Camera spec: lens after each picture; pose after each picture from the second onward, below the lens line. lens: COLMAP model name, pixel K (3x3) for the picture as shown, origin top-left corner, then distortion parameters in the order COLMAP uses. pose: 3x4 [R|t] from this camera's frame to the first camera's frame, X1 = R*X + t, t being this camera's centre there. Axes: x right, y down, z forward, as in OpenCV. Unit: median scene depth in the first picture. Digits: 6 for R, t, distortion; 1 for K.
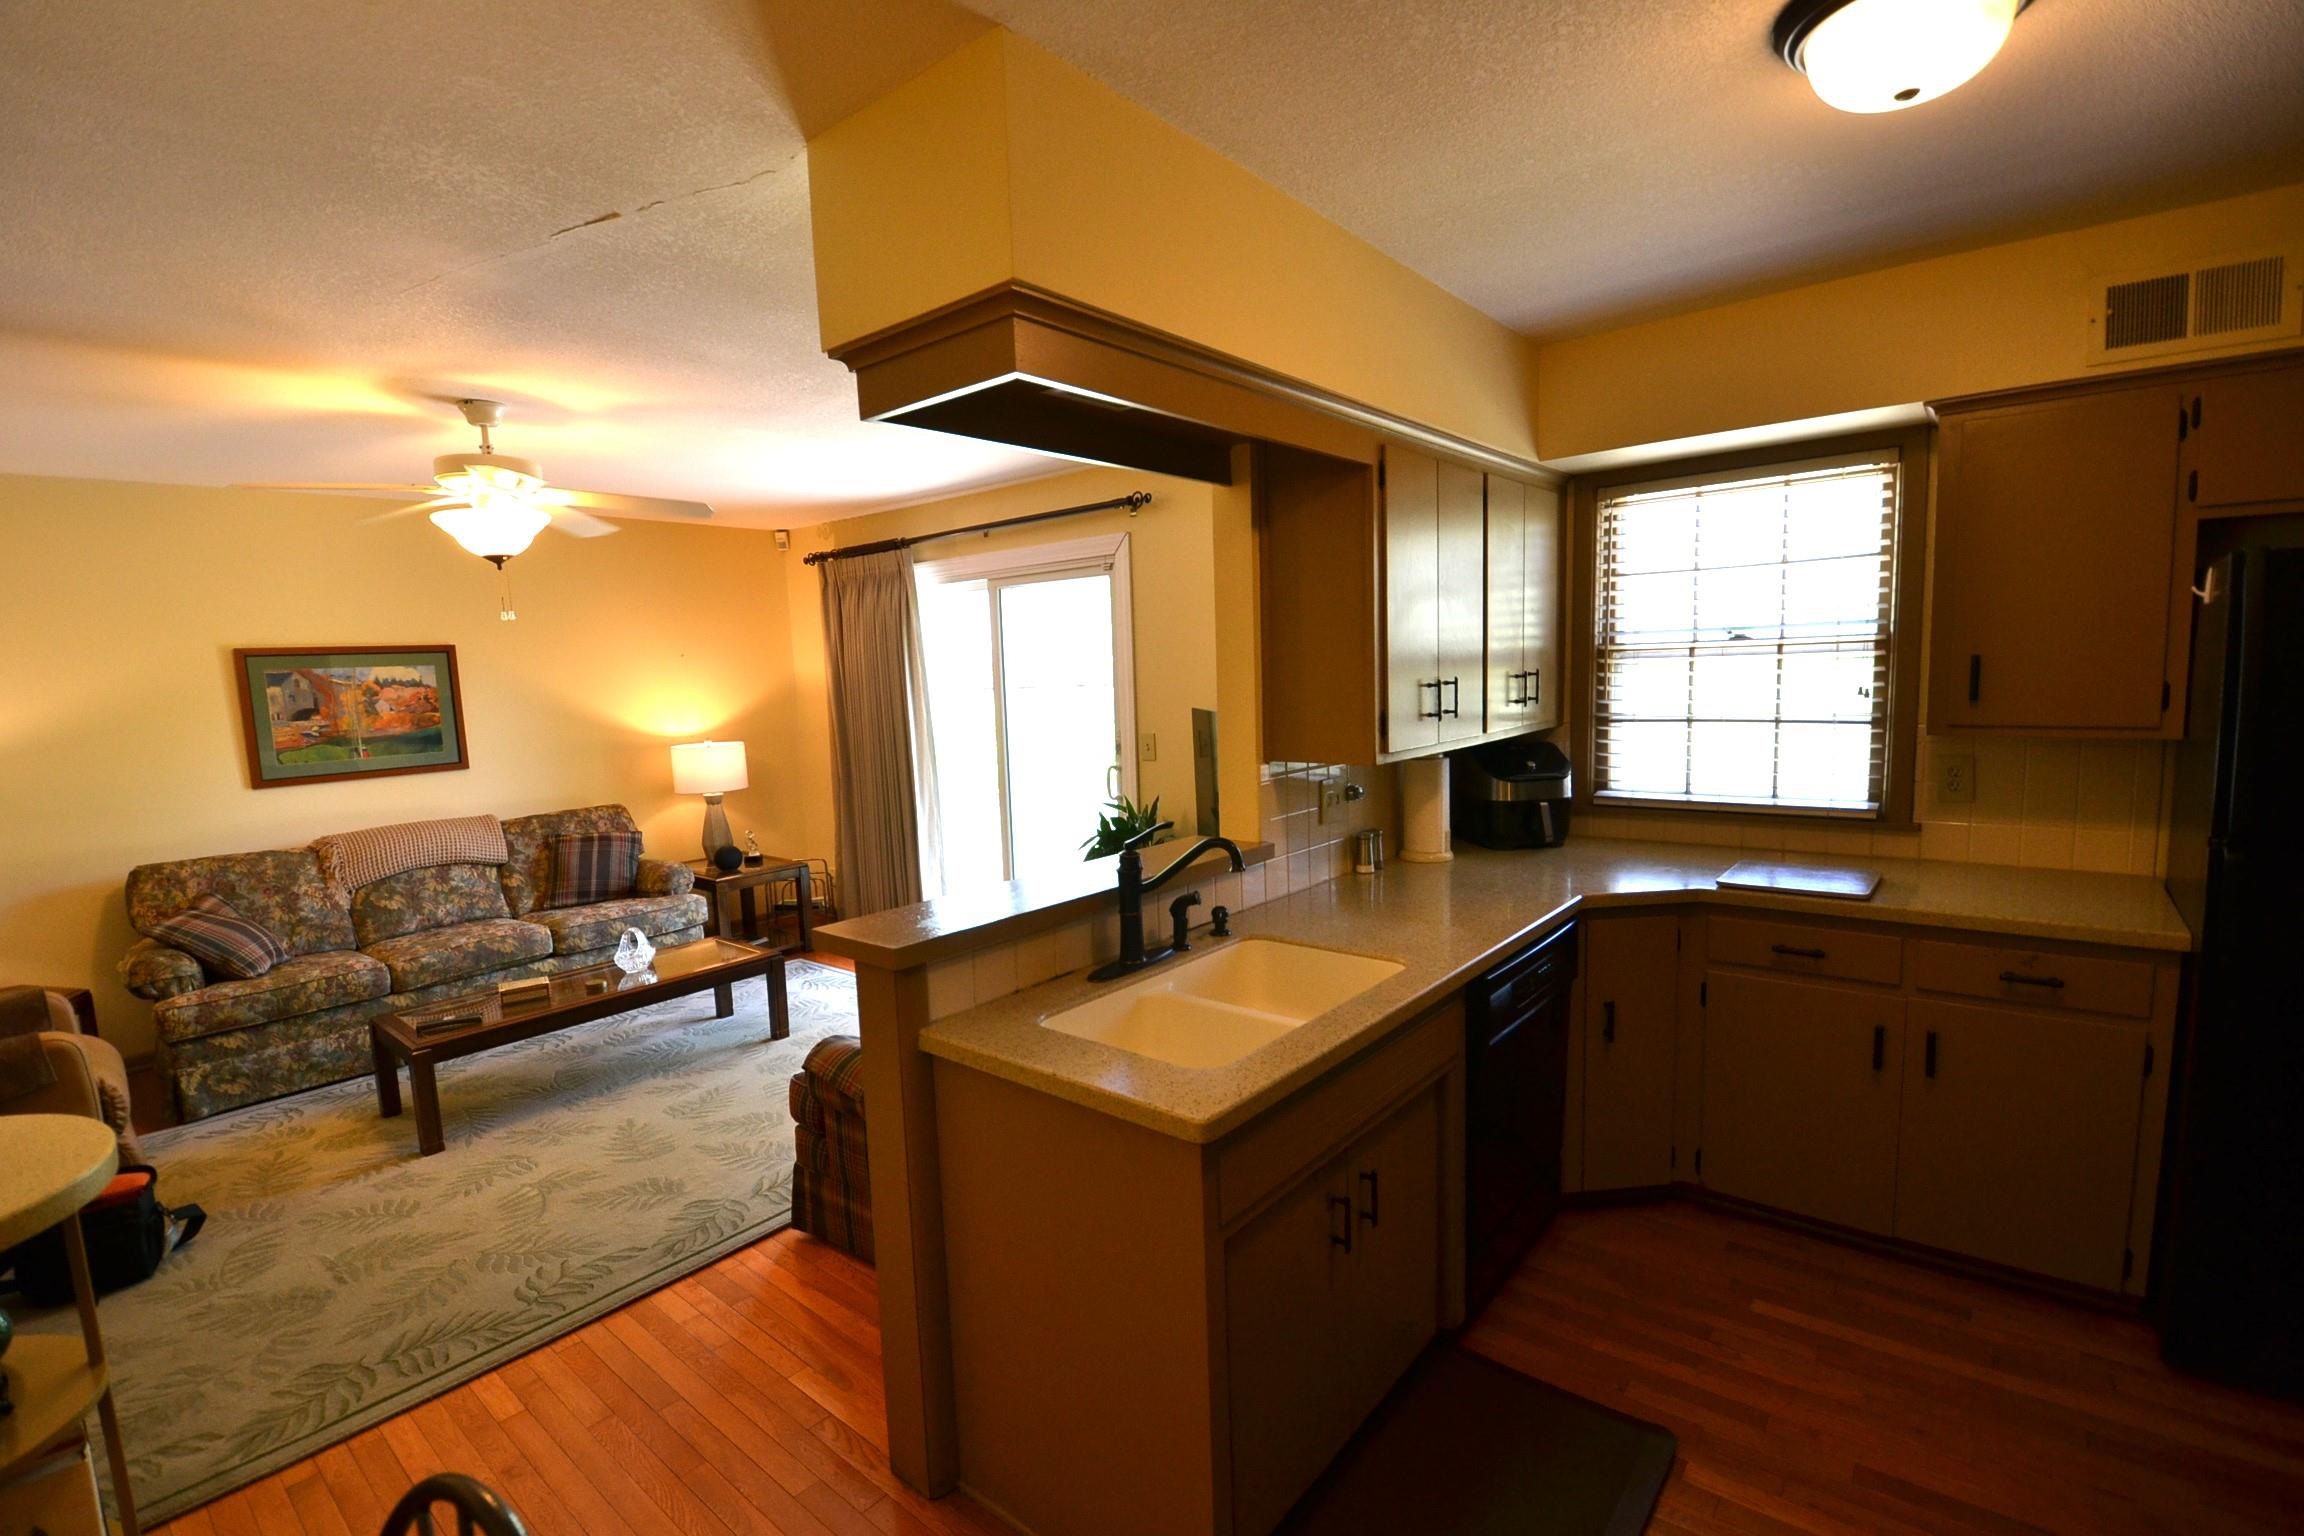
lens RADIAL K [[1022.4, 0, 1140.5], [0, 1022.4, 776.7], [0, 0, 1]] dist [0.004361, -0.015760]
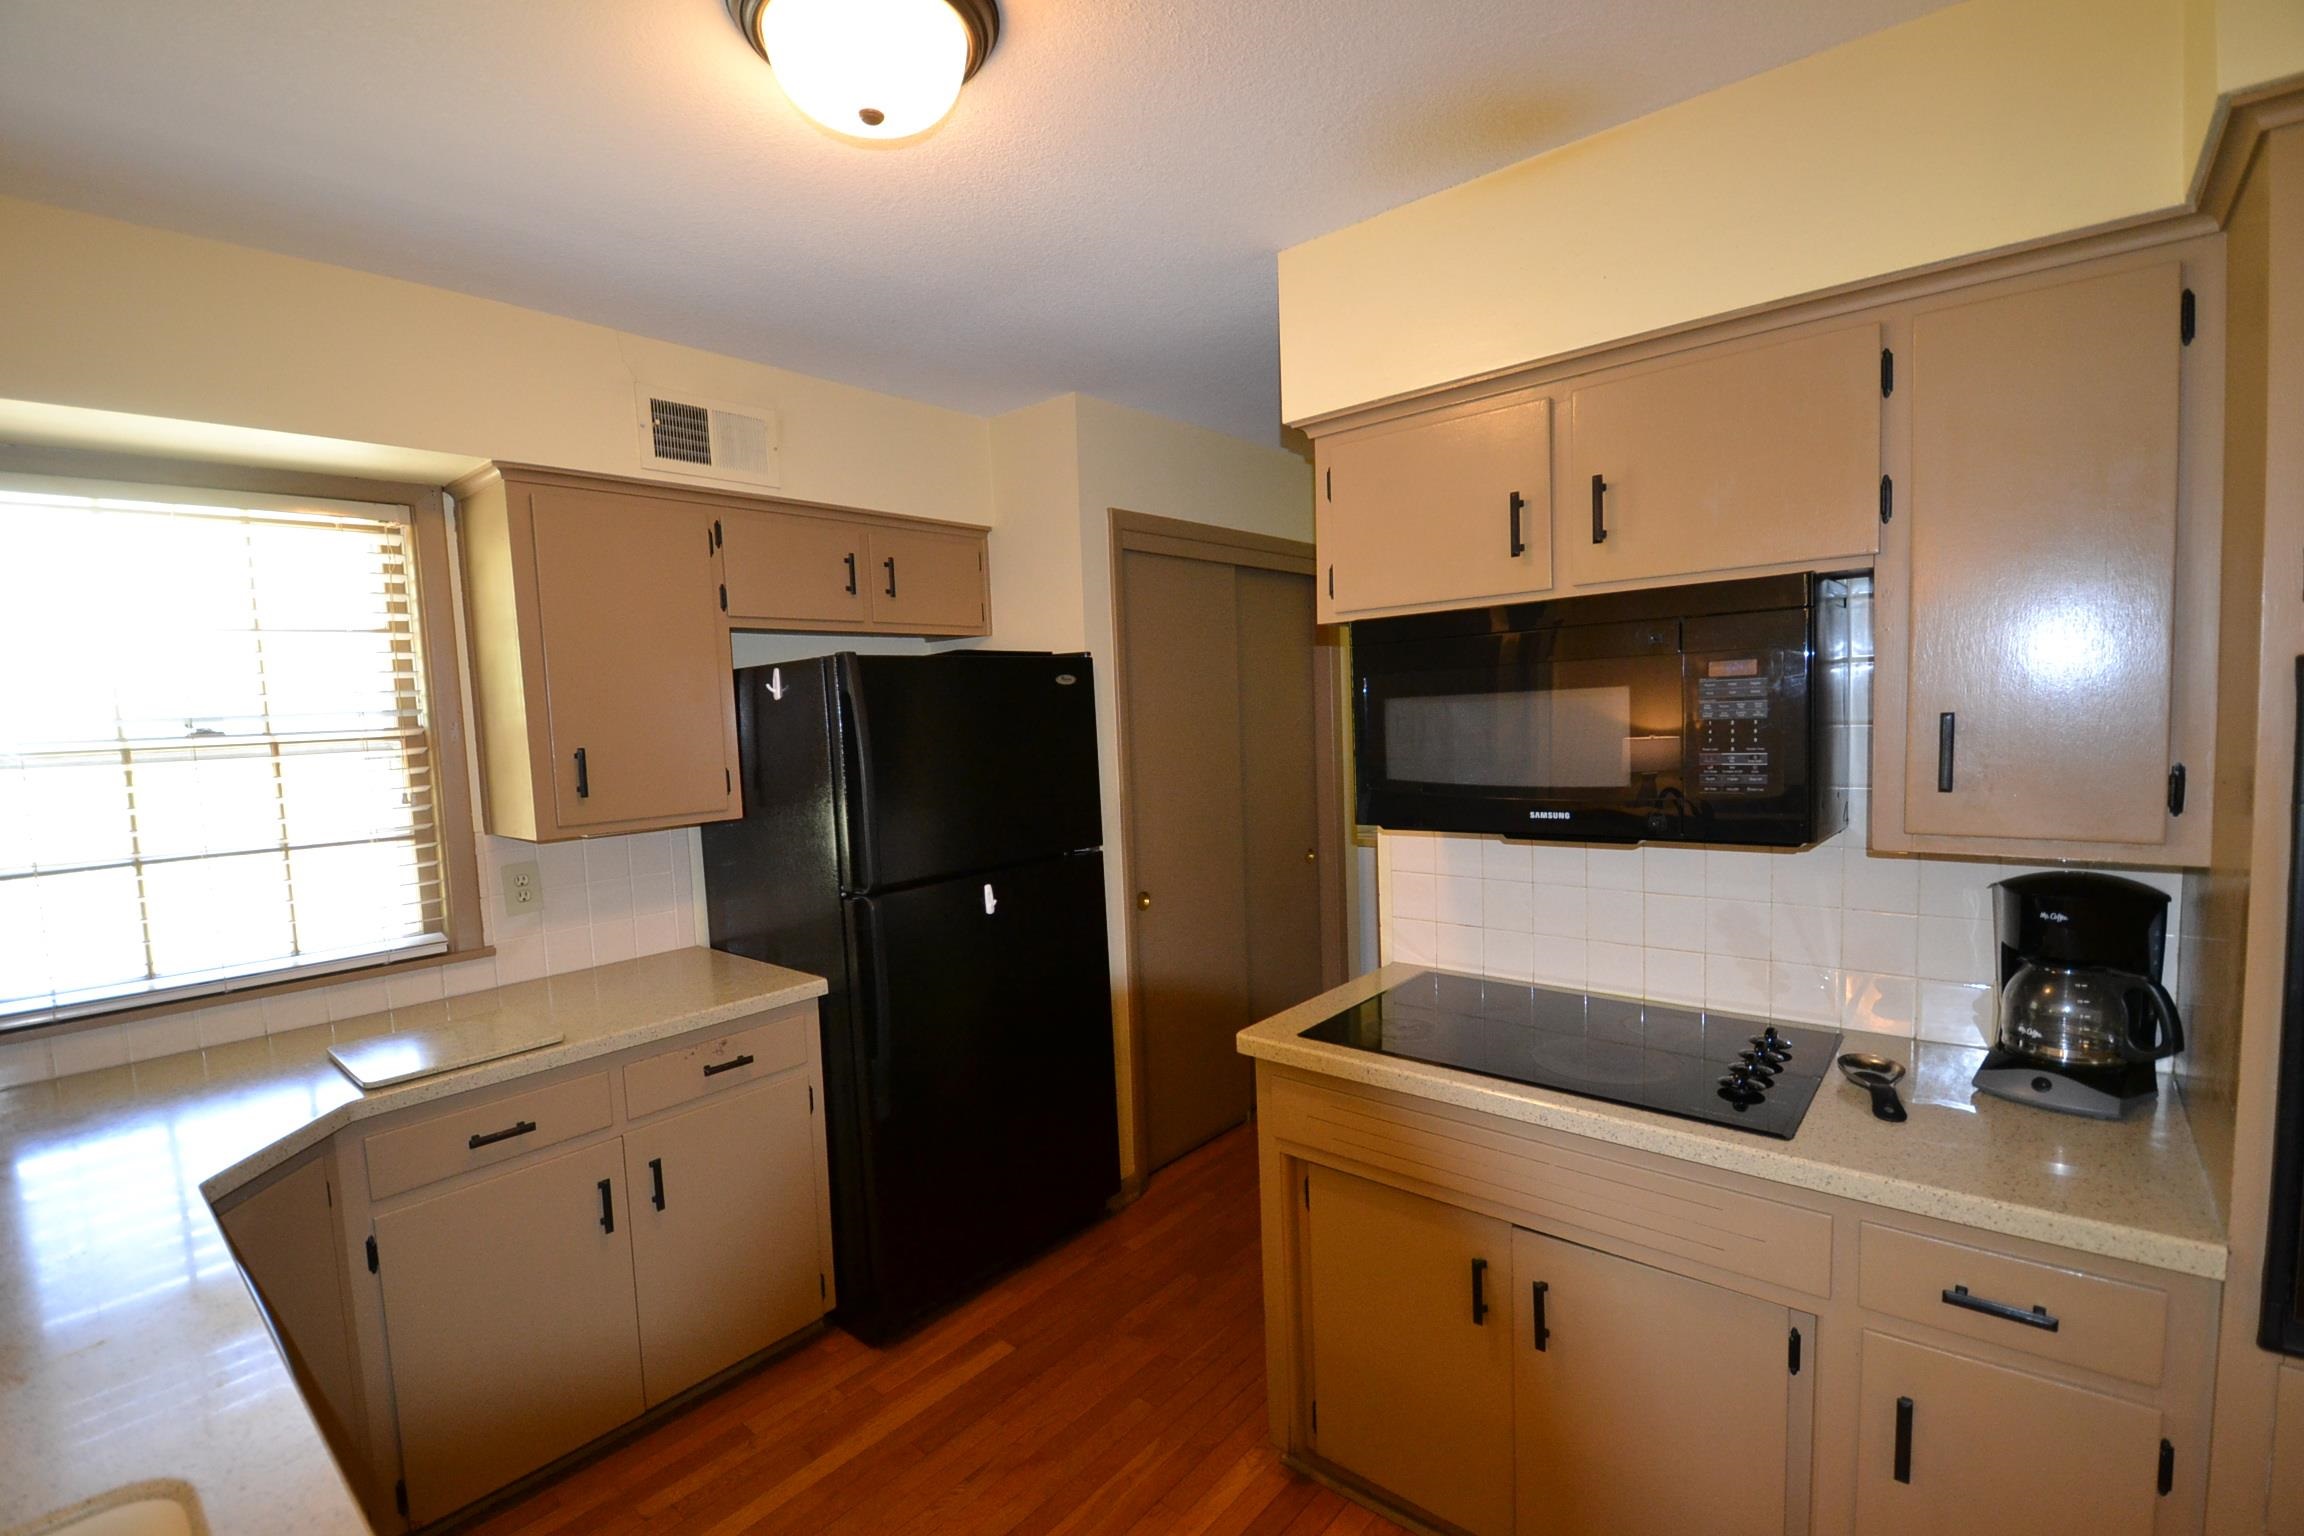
lens RADIAL K [[1022.4, 0, 1153.0], [0, 1022.4, 782.4], [0, 0, 1]] dist [0.004361, -0.015760]
pose [[0.008032, -0.036041, 0.999318, -0.085664], [0.148056, 0.988379, 0.034456, -0.035468], [-0.988946, 0.147678, 0.013275, 0.388083]]
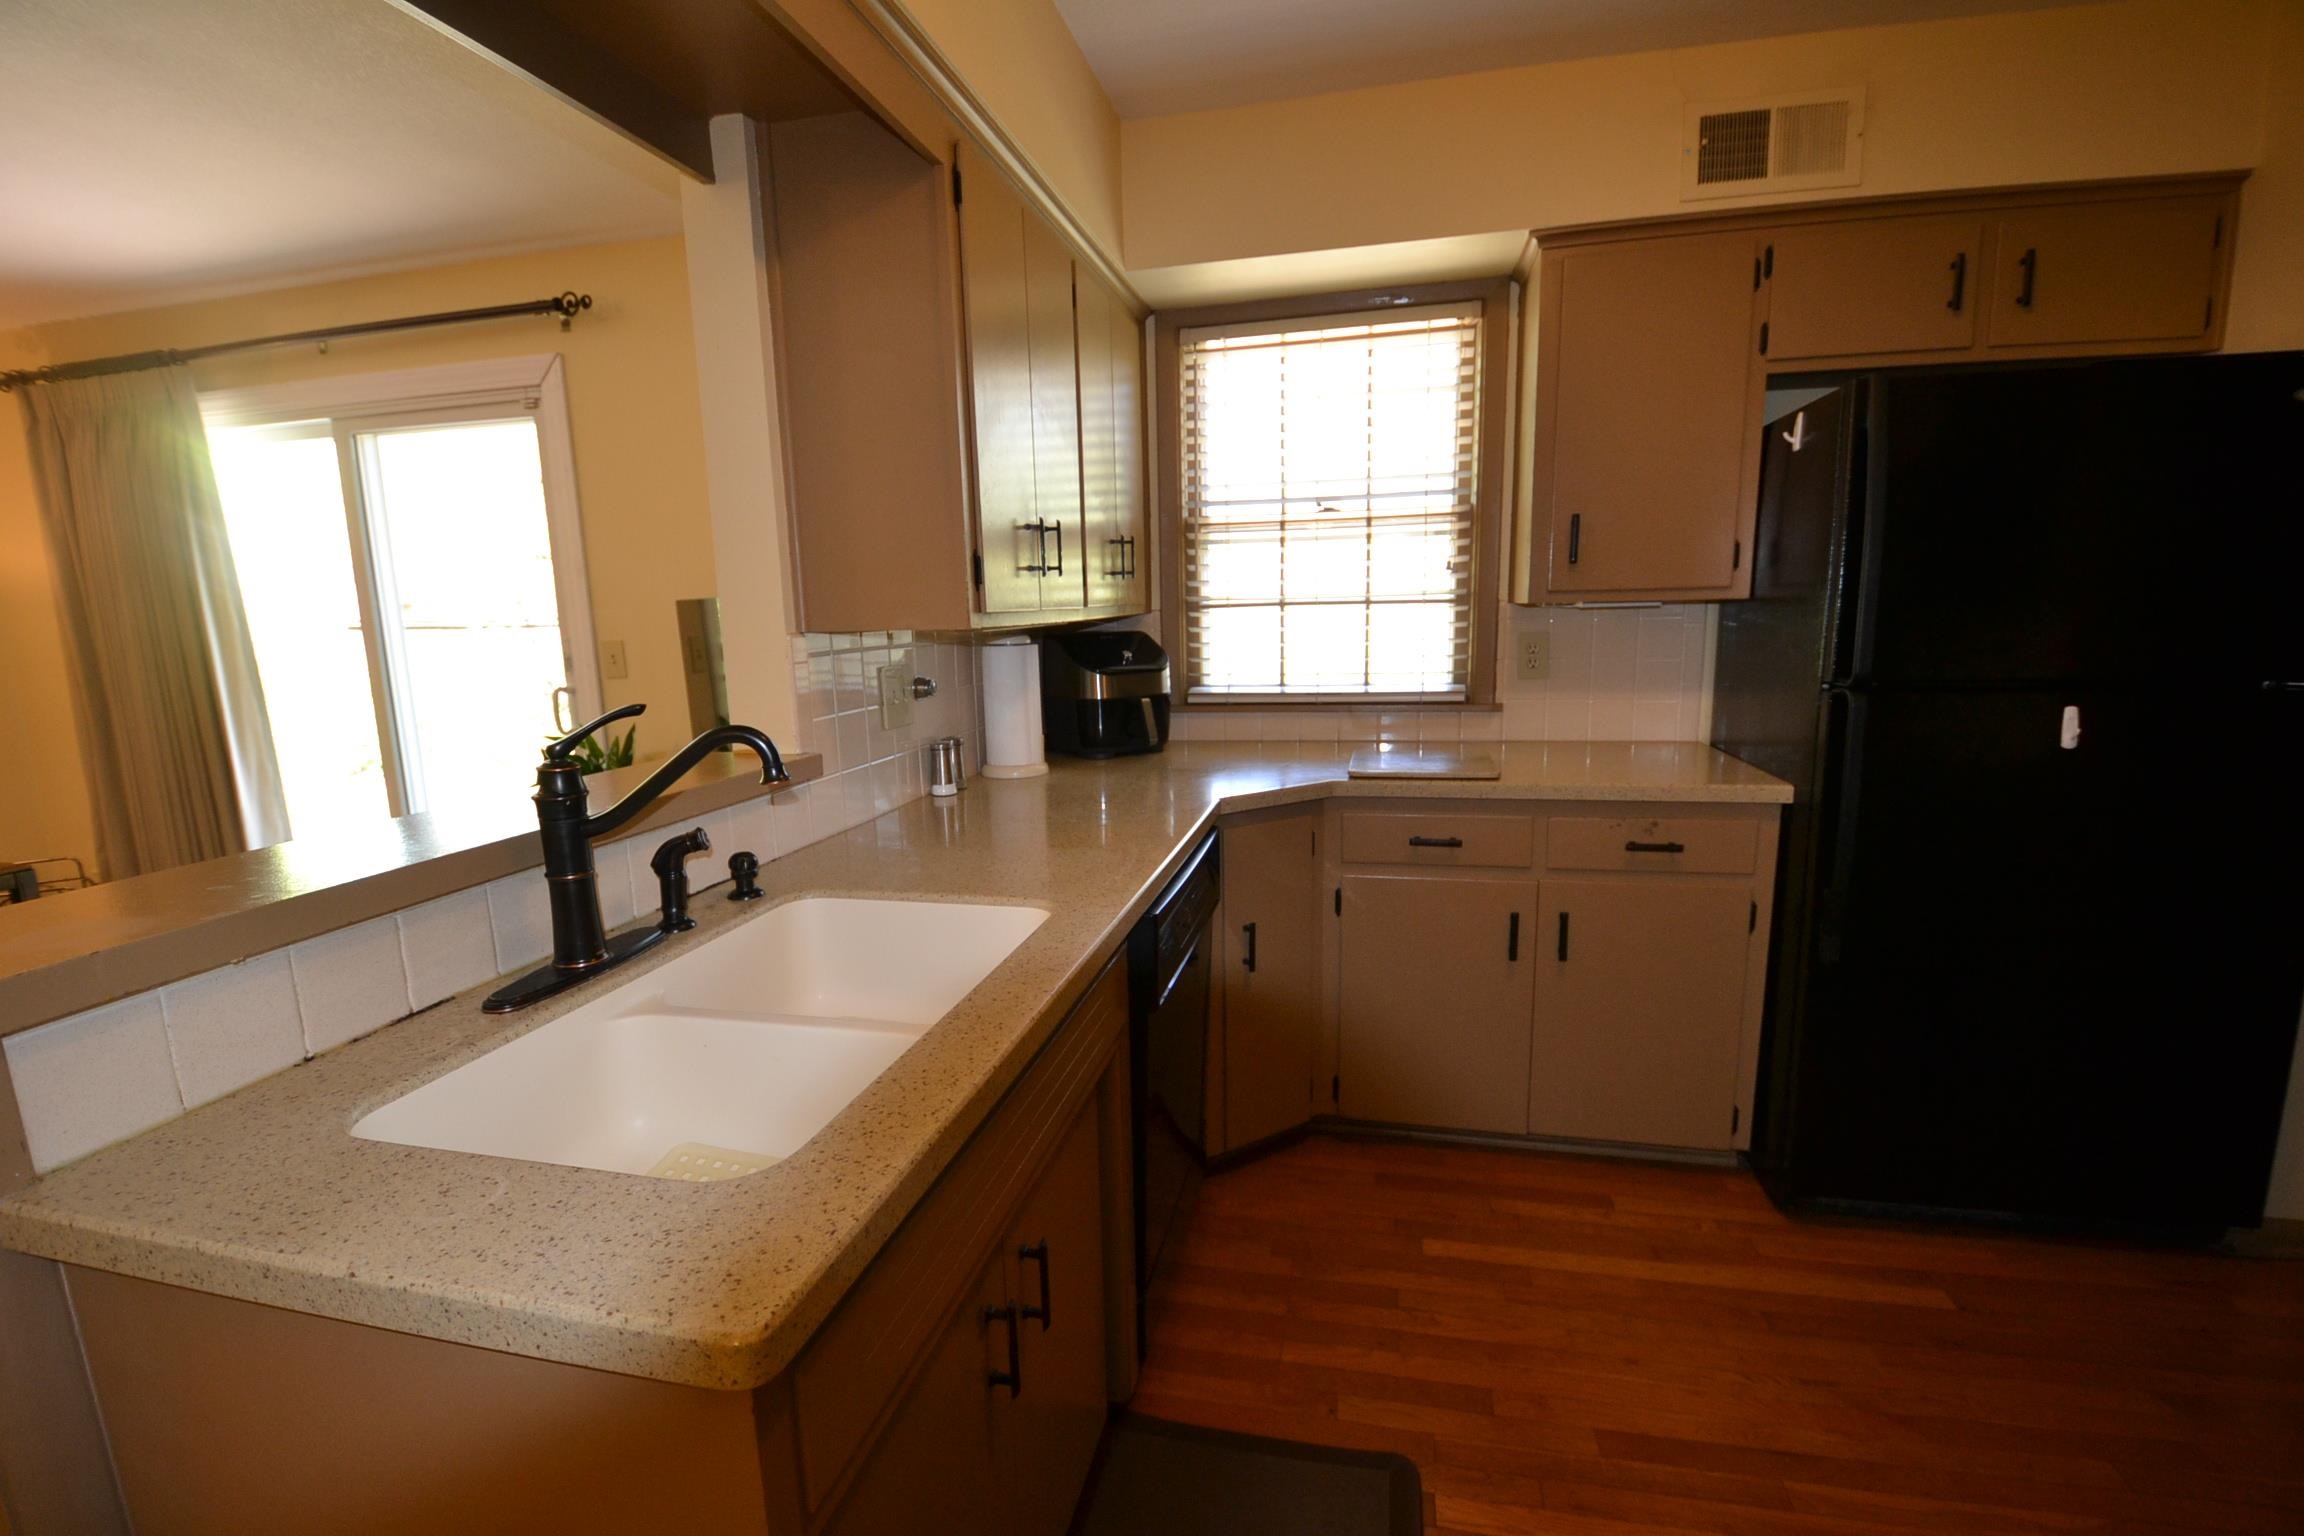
lens RADIAL K [[1022.4, 0, 1144.2], [0, 1022.4, 787.9], [0, 0, 1]] dist [0.004361, -0.015760]
pose [[0.890292, -0.067524, 0.450356, 0.014279], [0.041763, 0.996885, 0.066907, 0.043973], [-0.453471, -0.040759, 0.890339, 0.264494]]
